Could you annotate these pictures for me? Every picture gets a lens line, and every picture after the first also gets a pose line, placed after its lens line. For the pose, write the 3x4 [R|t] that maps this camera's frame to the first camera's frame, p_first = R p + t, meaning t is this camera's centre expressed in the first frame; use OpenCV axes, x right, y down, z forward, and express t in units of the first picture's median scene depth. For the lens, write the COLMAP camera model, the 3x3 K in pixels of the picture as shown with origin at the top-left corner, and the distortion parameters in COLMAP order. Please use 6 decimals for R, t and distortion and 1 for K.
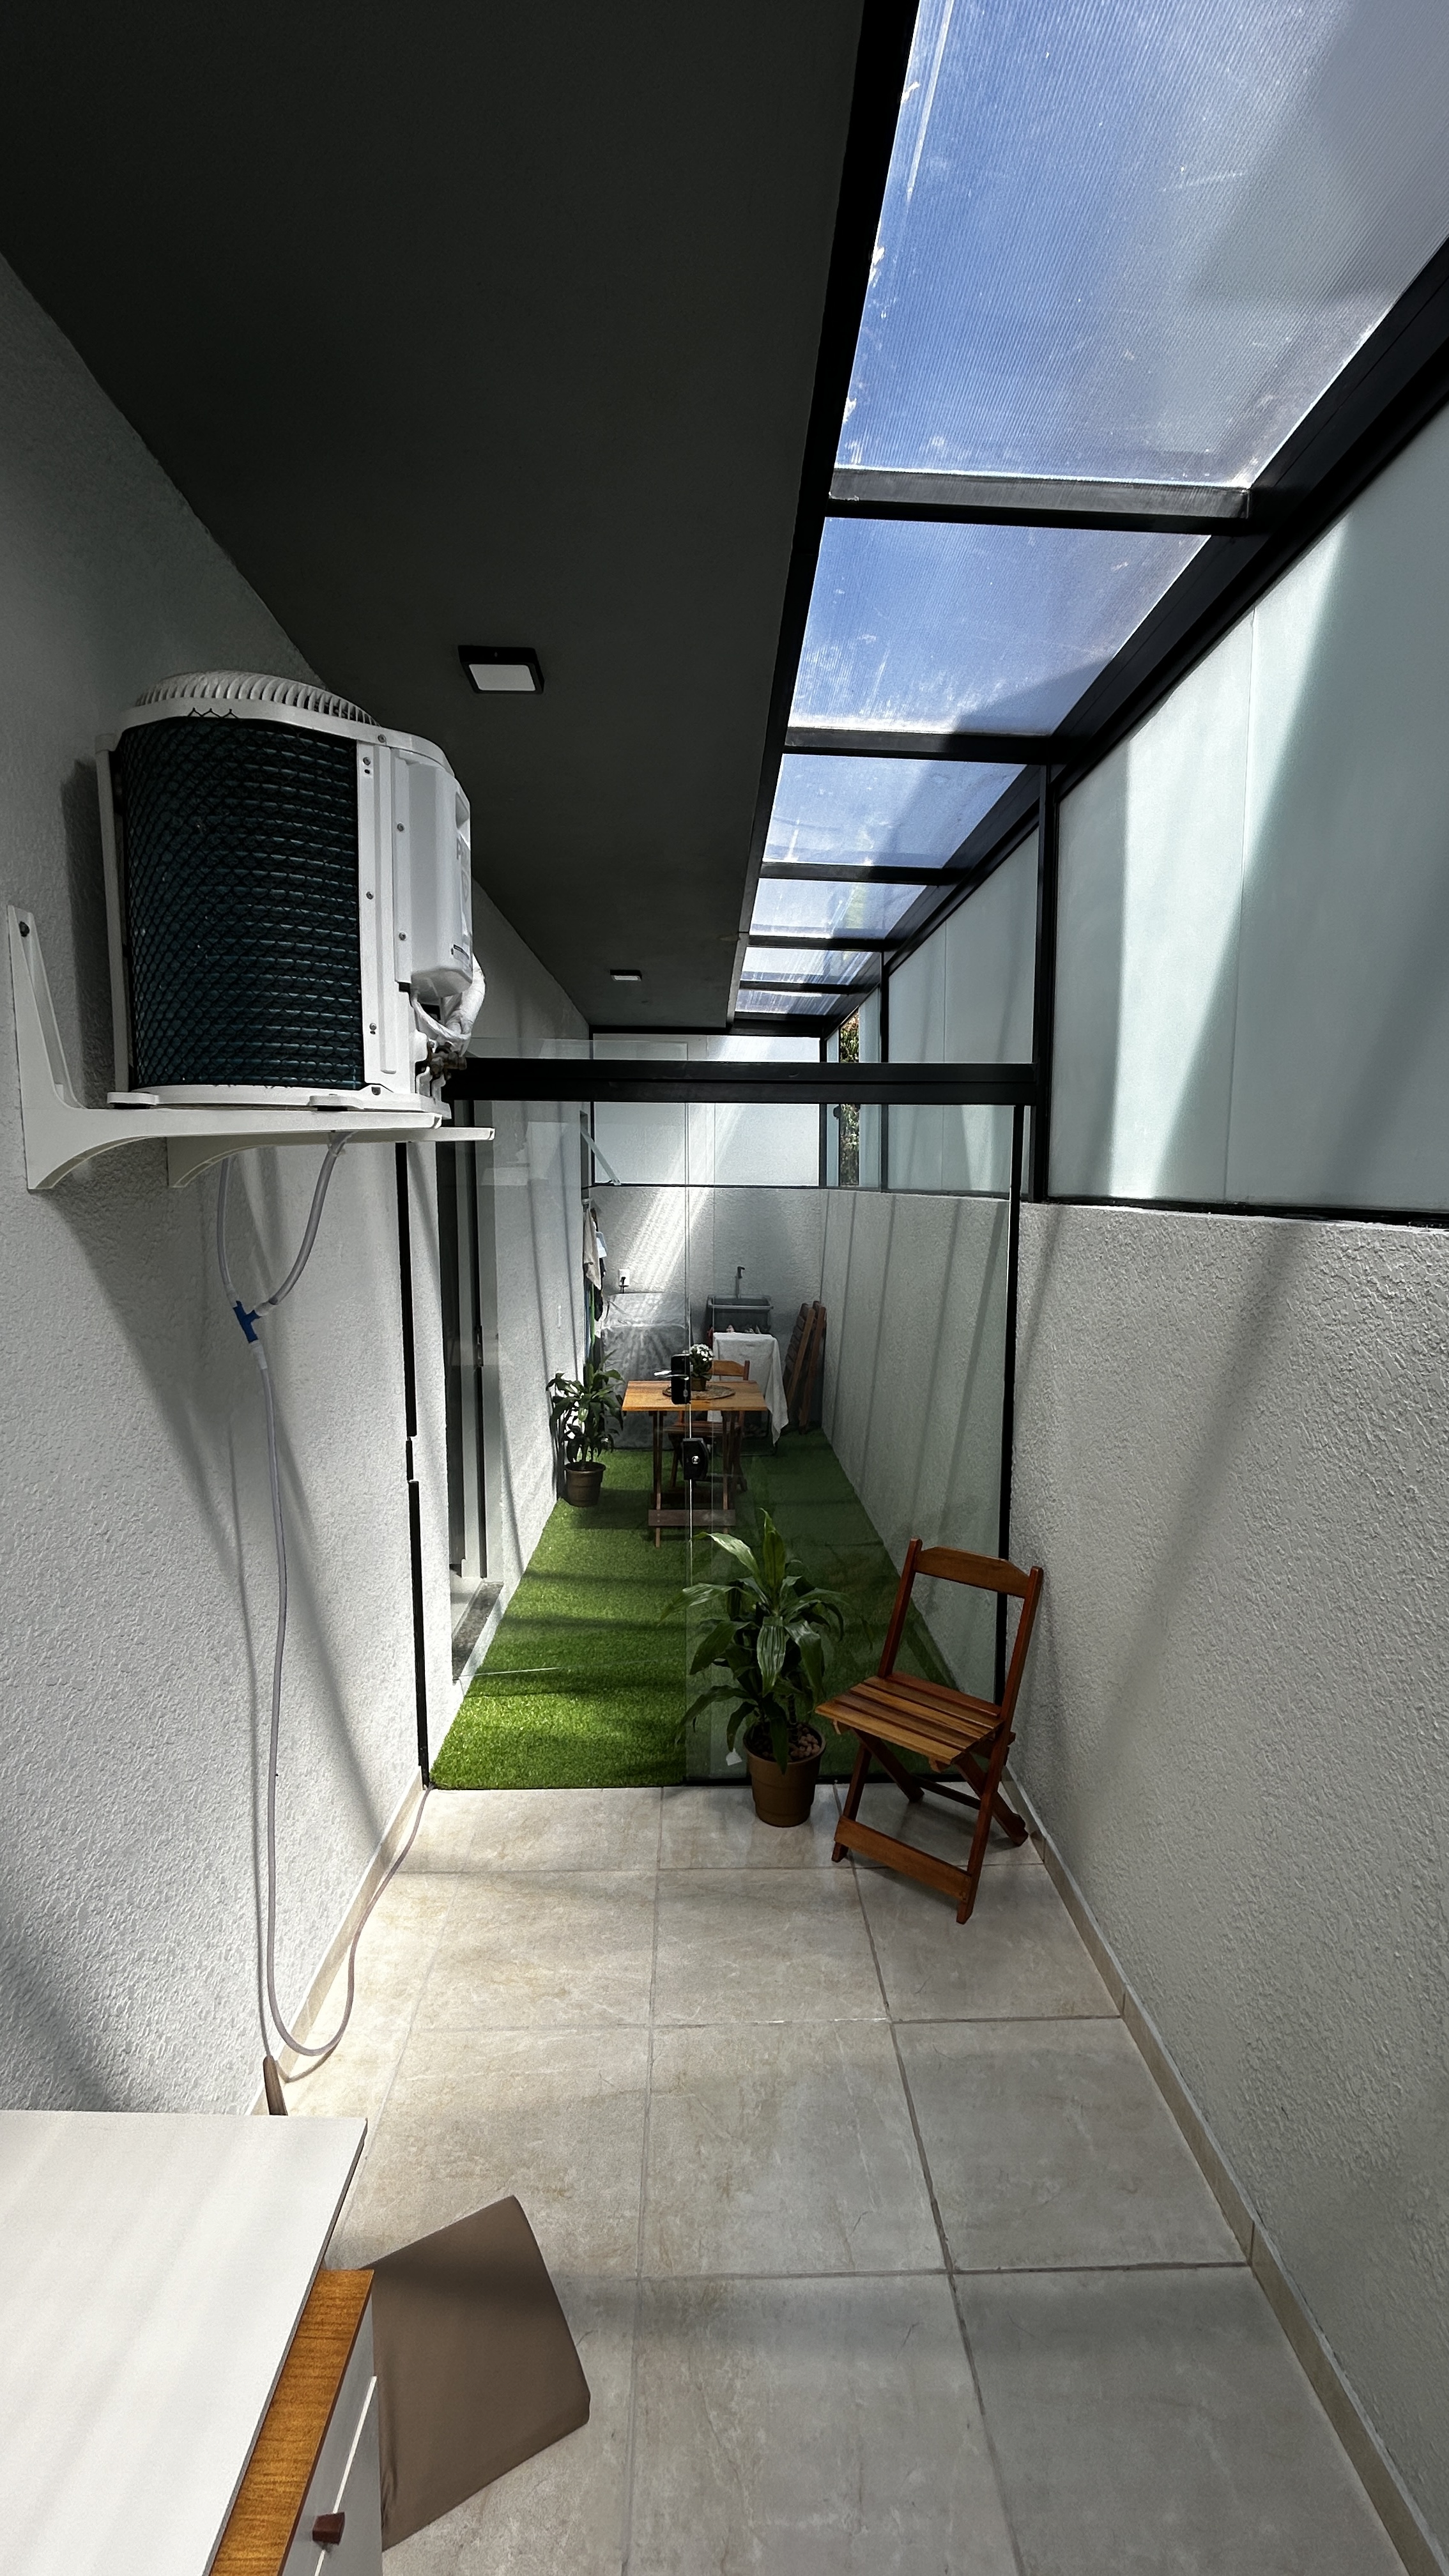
lens RADIAL K [[1035.6, 0, 730.2], [0, 1035.6, 1291.6], [0, 0, 1]] dist [-0.002788, 0.000452]
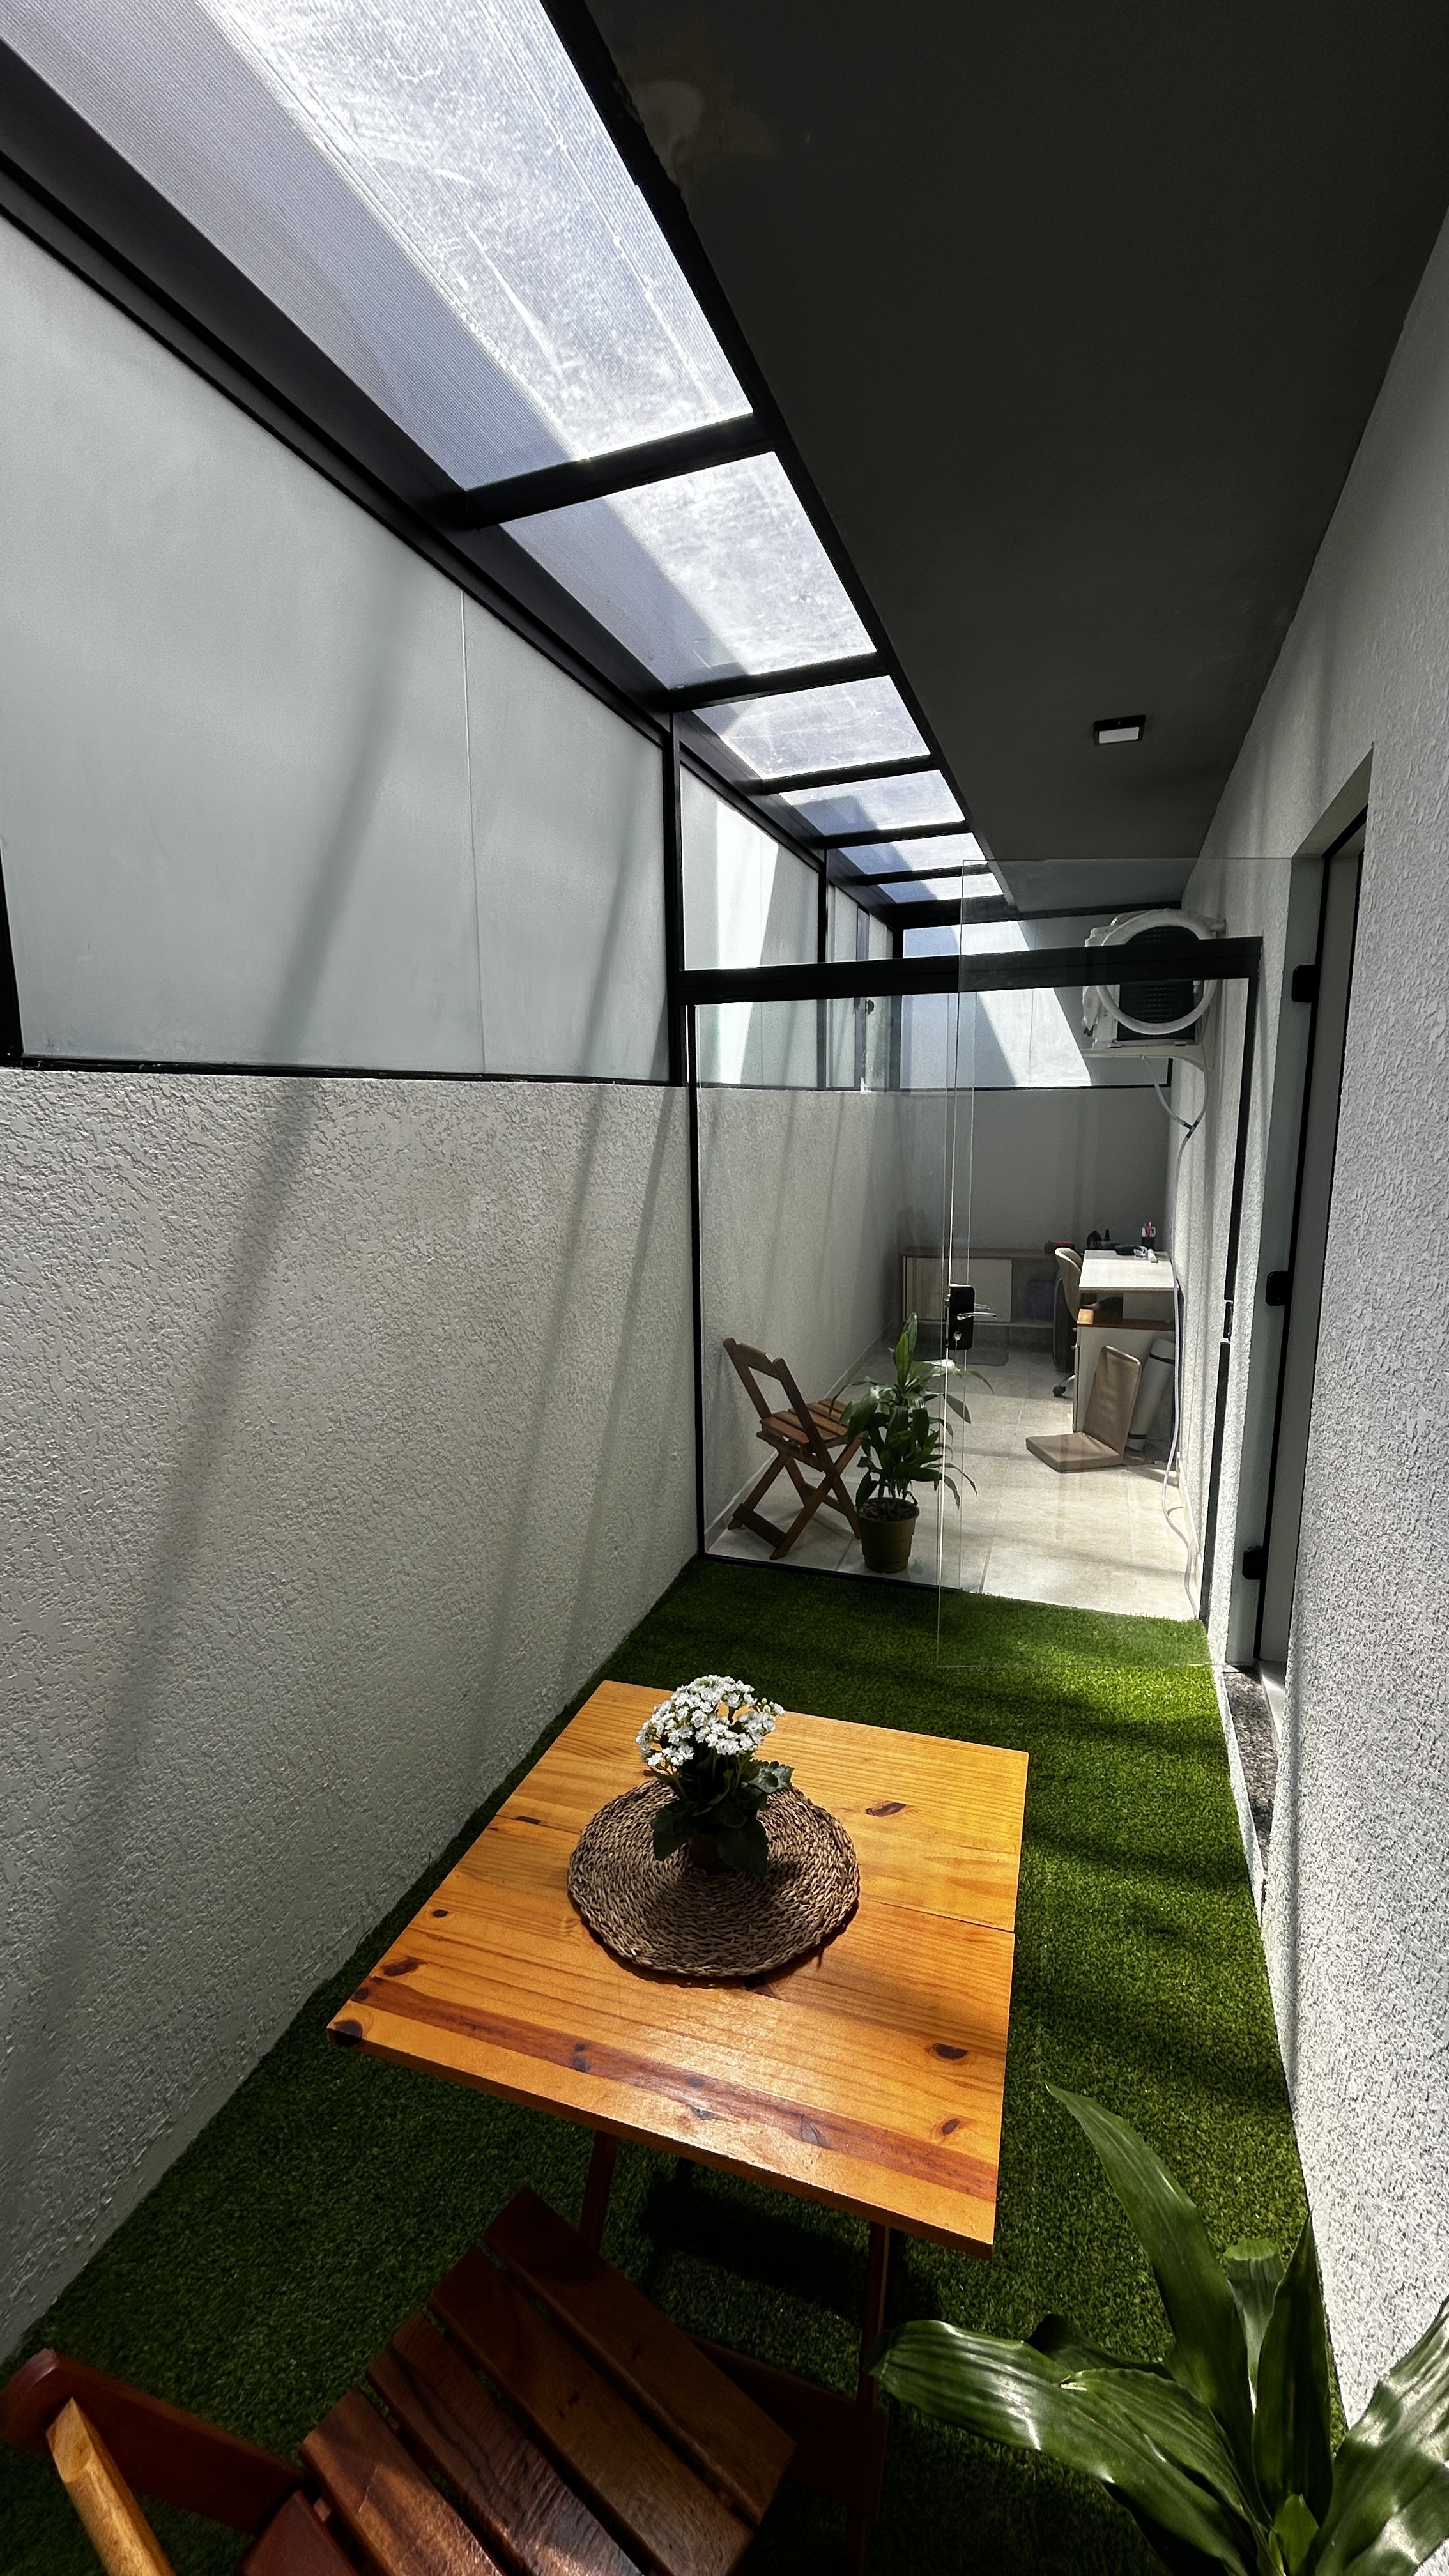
lens RADIAL K [[1035.6, 0, 730.2], [0, 1035.6, 1291.6], [0, 0, 1]] dist [-0.002788, 0.000452]
pose [[-0.928038, -0.045873, 0.369649, -0.268108], [0.061722, 0.959730, 0.274061, -0.214914], [-0.367335, 0.277155, -0.887834, 2.437980]]
